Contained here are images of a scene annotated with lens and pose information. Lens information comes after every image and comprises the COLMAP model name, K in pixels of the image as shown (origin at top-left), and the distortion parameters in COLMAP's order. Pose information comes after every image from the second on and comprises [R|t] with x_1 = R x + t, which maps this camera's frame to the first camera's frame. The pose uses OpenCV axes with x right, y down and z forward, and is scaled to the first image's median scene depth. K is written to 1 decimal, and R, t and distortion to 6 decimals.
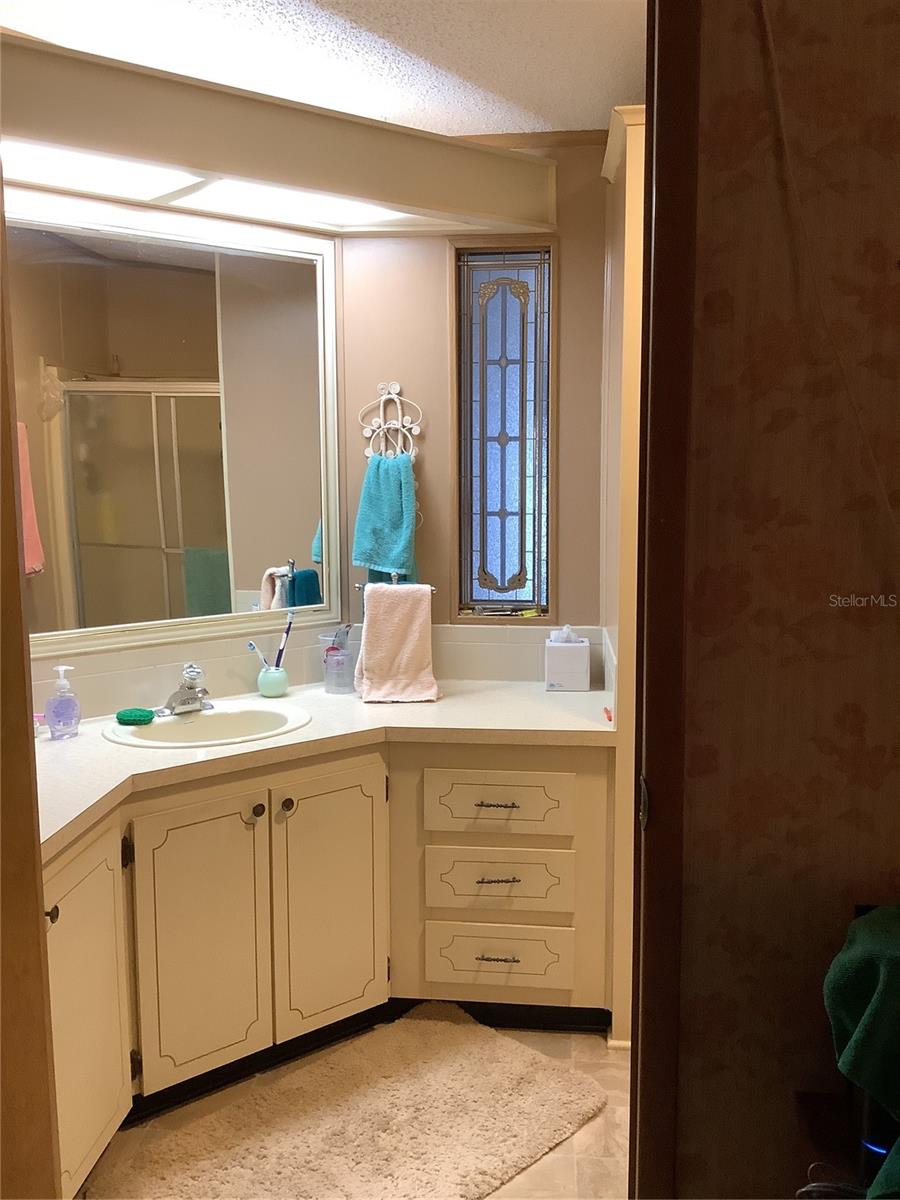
lens RADIAL K [[1078.2, 0, 444.5], [0, 1078.2, 596.5], [0, 0, 1]] dist [0.102754, -0.200886]
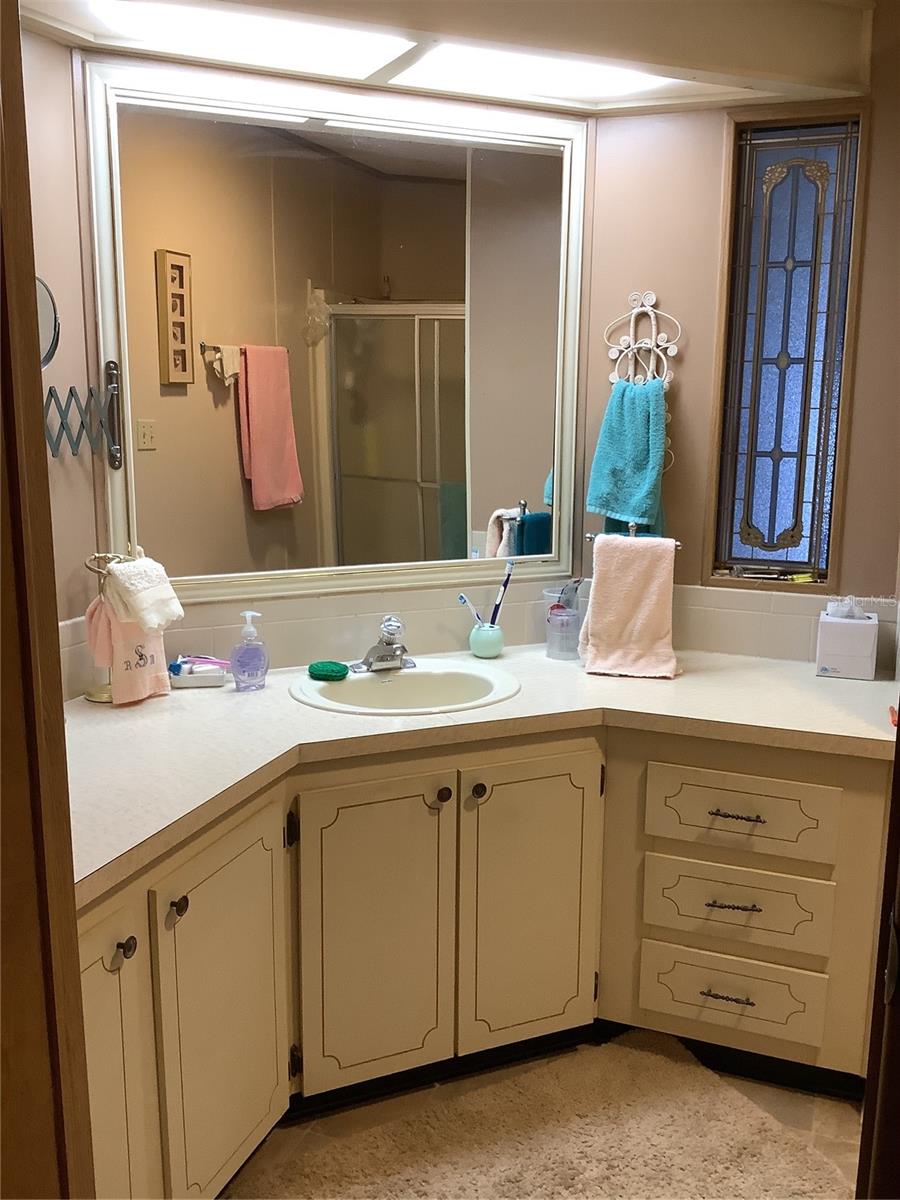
lens RADIAL K [[1078.2, 0, 444.5], [0, 1078.2, 596.5], [0, 0, 1]] dist [0.102754, -0.200886]
pose [[0.963243, 0.061636, -0.261465, 0.039309], [-0.045190, 0.996630, 0.068457, -0.016824], [0.264803, -0.054125, 0.962782, 0.159187]]
